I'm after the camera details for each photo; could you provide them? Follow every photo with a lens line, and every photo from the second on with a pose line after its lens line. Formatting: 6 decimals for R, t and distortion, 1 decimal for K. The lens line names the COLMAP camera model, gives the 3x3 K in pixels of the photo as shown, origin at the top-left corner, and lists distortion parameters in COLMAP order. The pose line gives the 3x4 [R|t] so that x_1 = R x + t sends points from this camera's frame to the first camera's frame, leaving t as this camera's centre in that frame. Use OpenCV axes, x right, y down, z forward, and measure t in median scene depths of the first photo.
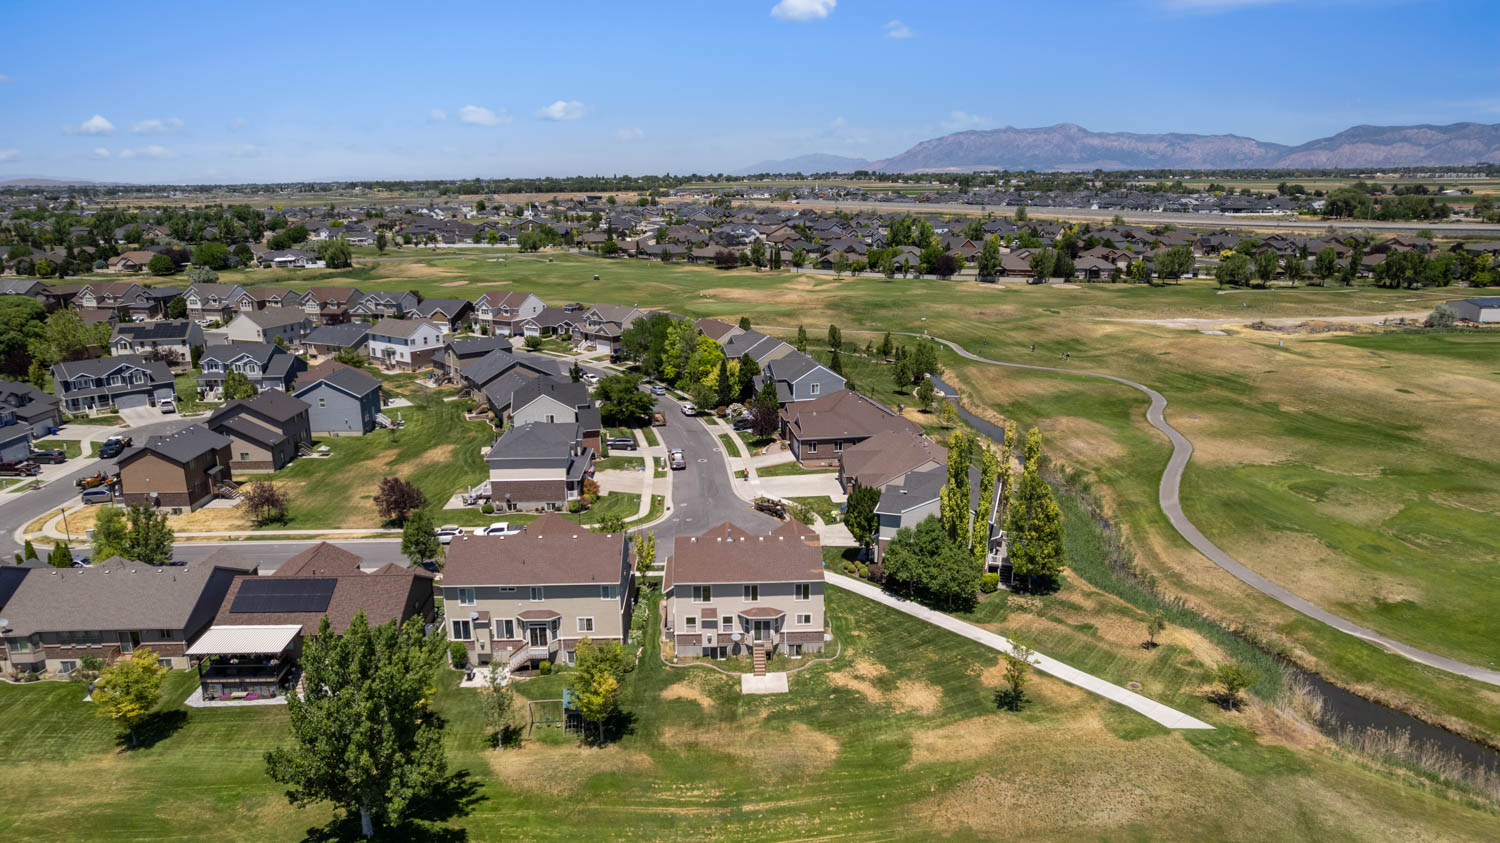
lens RADIAL K [[957.0, 0, 751.7], [0, 957.0, 428.1], [0, 0, 1]] dist [-0.071789, 0.061006]
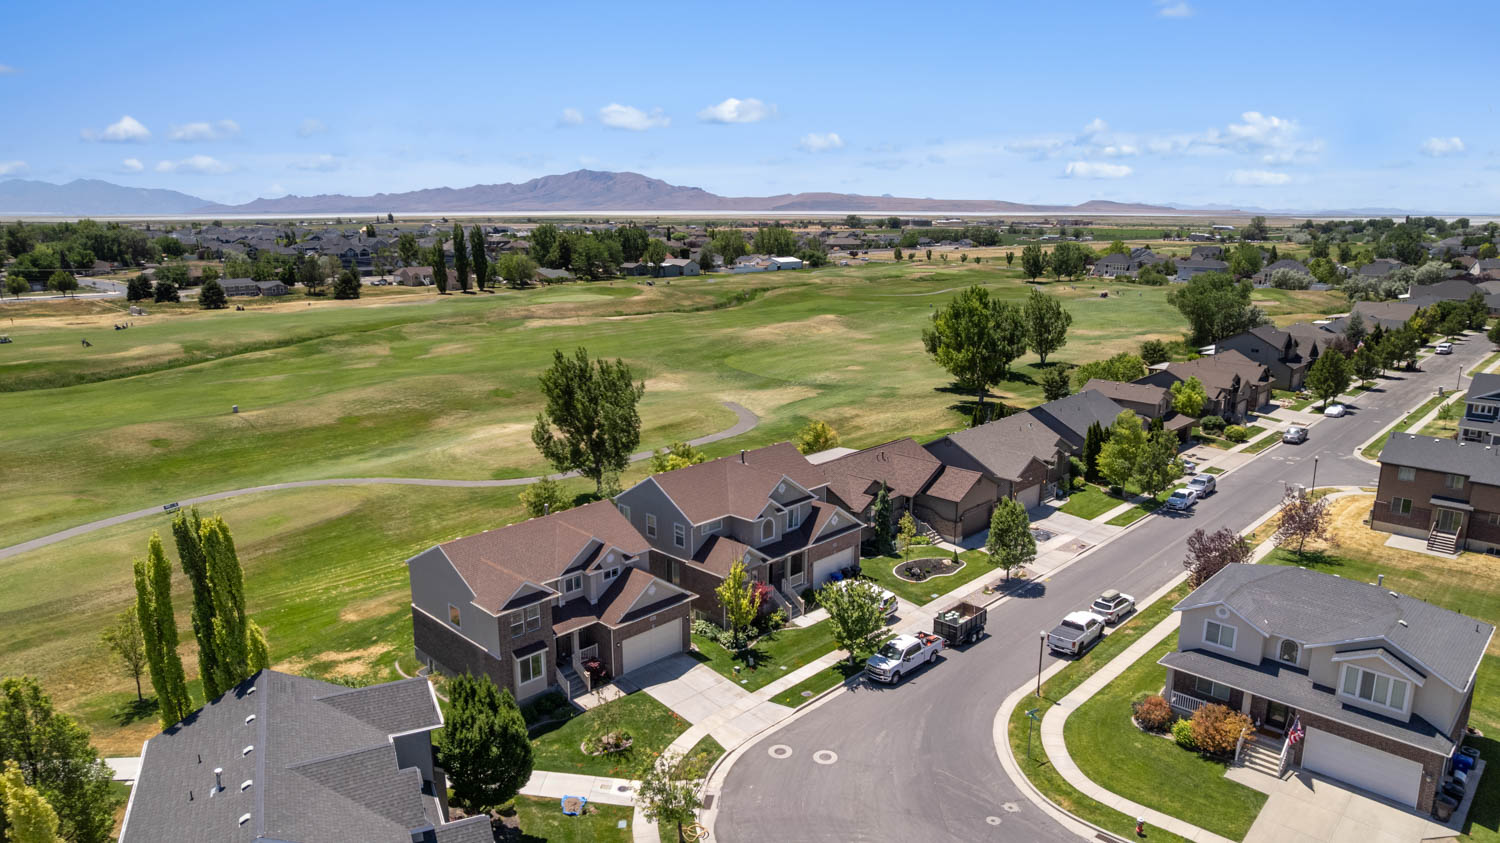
lens RADIAL K [[957.0, 0, 751.7], [0, 957.0, 428.1], [0, 0, 1]] dist [-0.071789, 0.061006]
pose [[-0.724248, 0.166806, -0.669060, 0.354978], [-0.171513, 0.896225, 0.409102, -0.288941], [0.667868, 0.411044, -0.620479, 1.558964]]
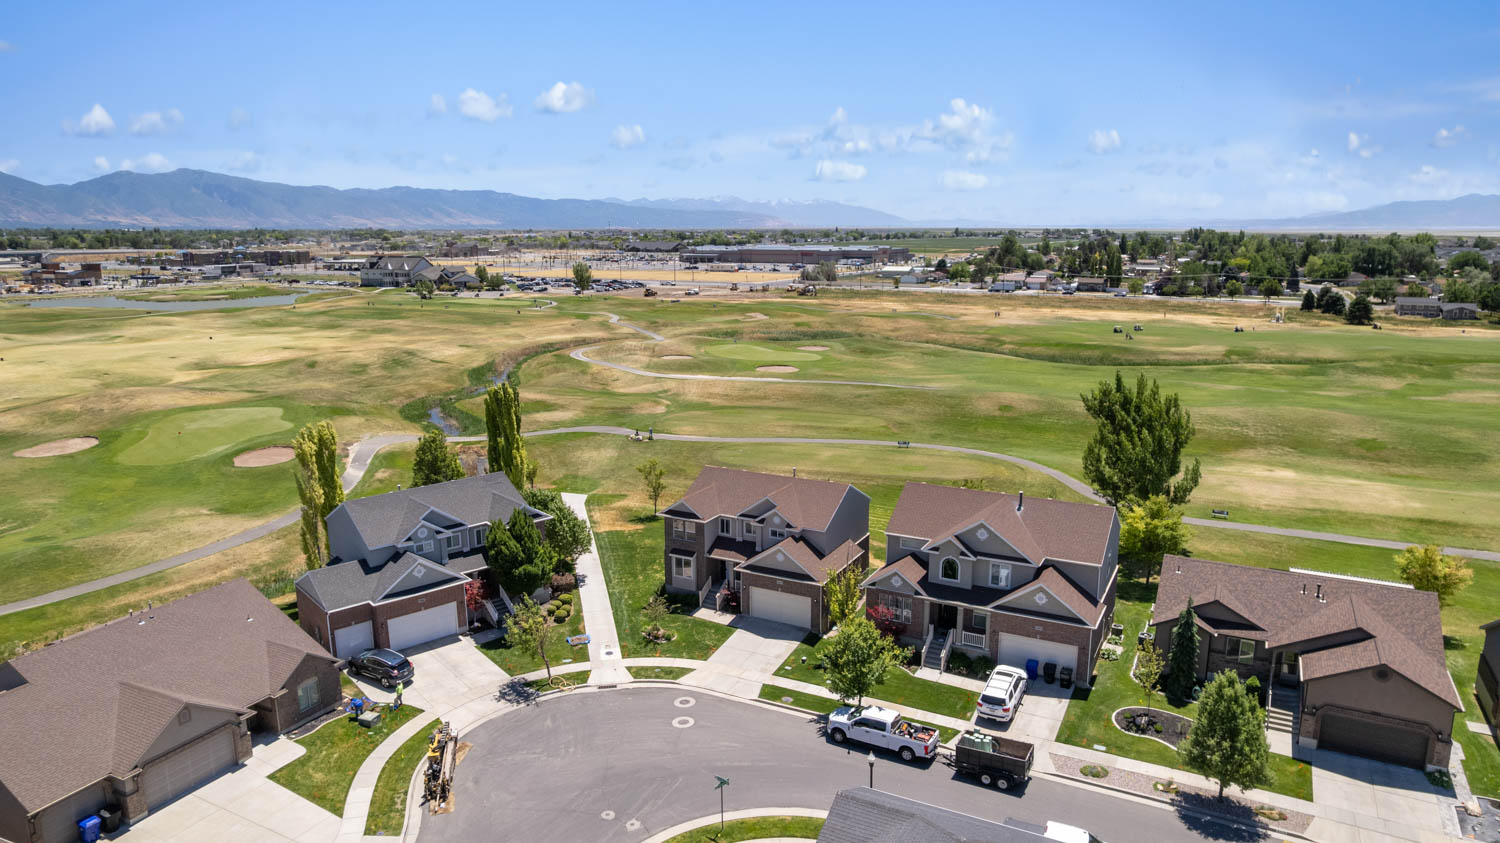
lens RADIAL K [[957.0, 0, 751.7], [0, 957.0, 428.1], [0, 0, 1]] dist [-0.071789, 0.061006]
pose [[-0.864185, -0.092358, 0.494625, -0.440740], [0.143040, 0.897362, 0.417470, -0.315876], [-0.482414, 0.431522, -0.762276, 1.701633]]
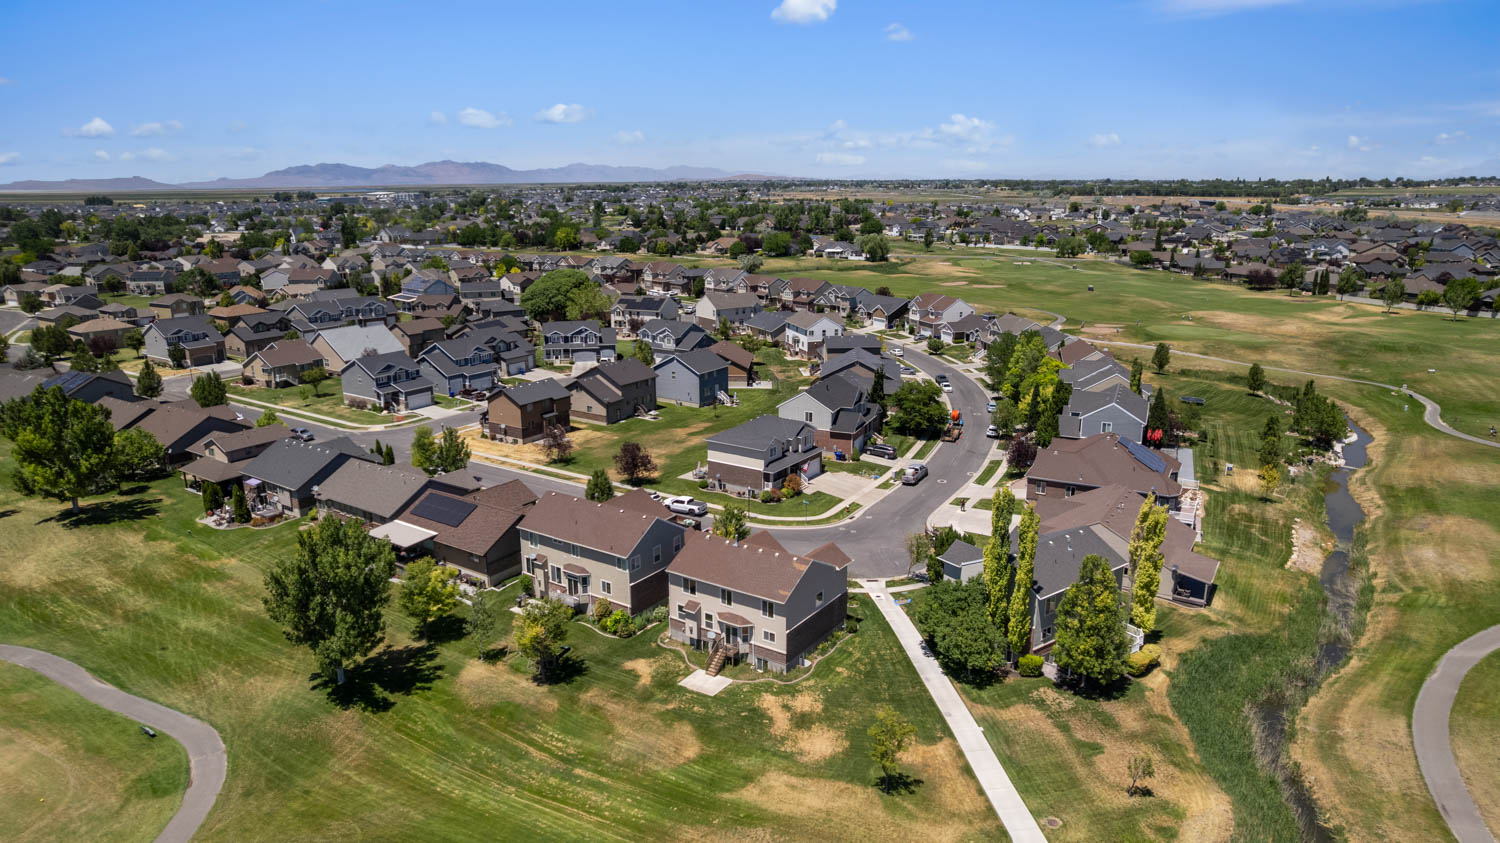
lens RADIAL K [[957.0, 0, 751.7], [0, 957.0, 428.1], [0, 0, 1]] dist [-0.071789, 0.061006]
pose [[0.804795, 0.153091, -0.573470, 0.572663], [-0.152646, 0.987052, 0.049279, -0.063542], [0.573589, 0.047878, 0.817743, 0.148574]]
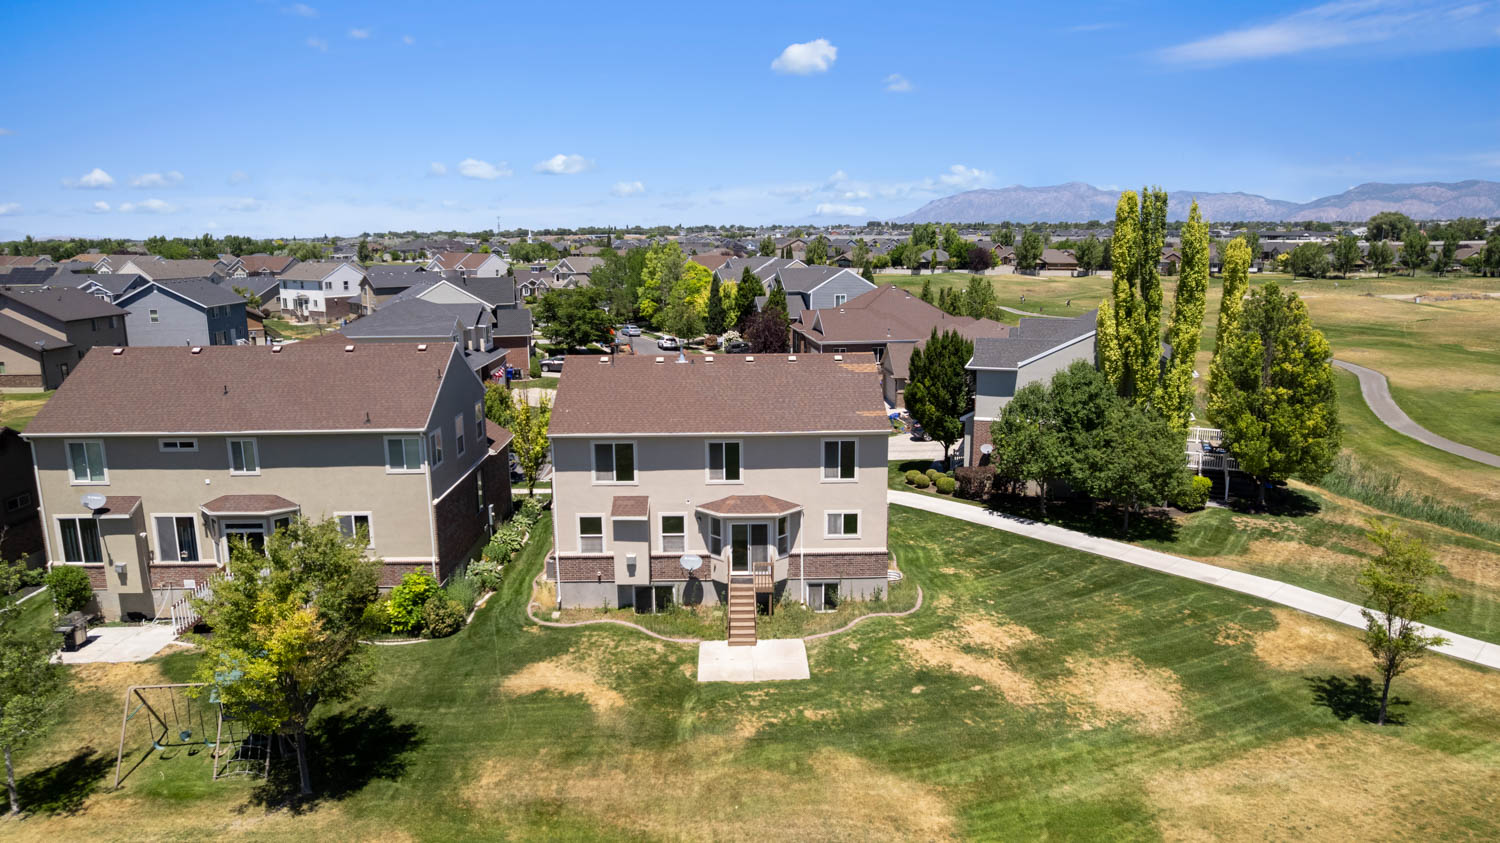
lens RADIAL K [[957.0, 0, 751.7], [0, 957.0, 428.1], [0, 0, 1]] dist [-0.071789, 0.061006]
pose [[0.999914, 0.001780, -0.013024, 0.017129], [-0.002546, 0.998254, -0.059019, 0.177816], [0.012896, 0.059047, 0.998172, 0.536068]]
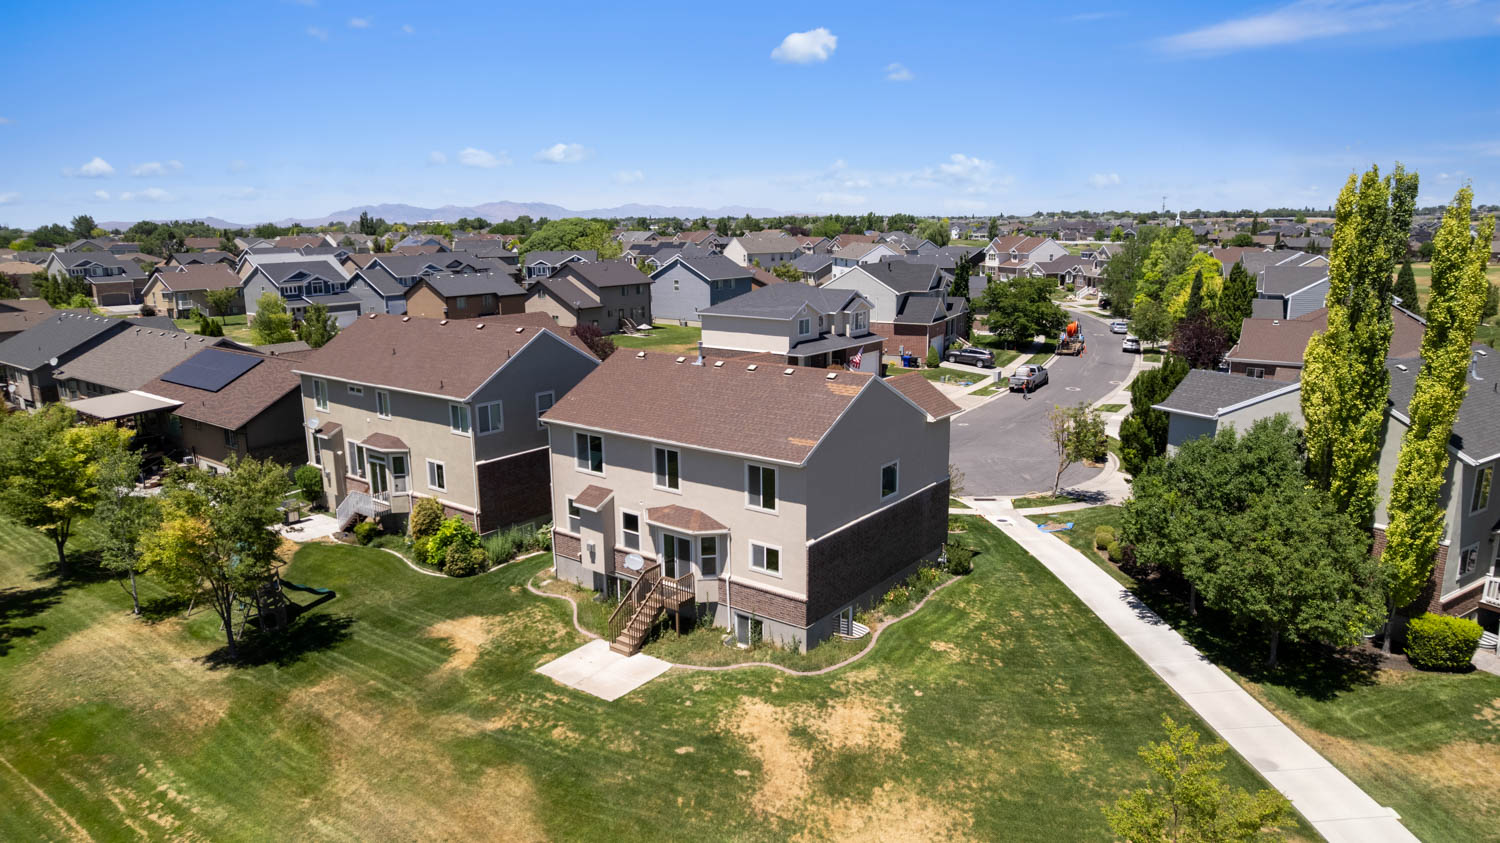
lens RADIAL K [[957.0, 0, 751.7], [0, 957.0, 428.1], [0, 0, 1]] dist [-0.071789, 0.061006]
pose [[0.772103, 0.136315, -0.620705, 0.288762], [-0.160091, 0.986945, 0.017606, 0.136156], [0.615002, 0.085776, 0.783846, 0.657476]]
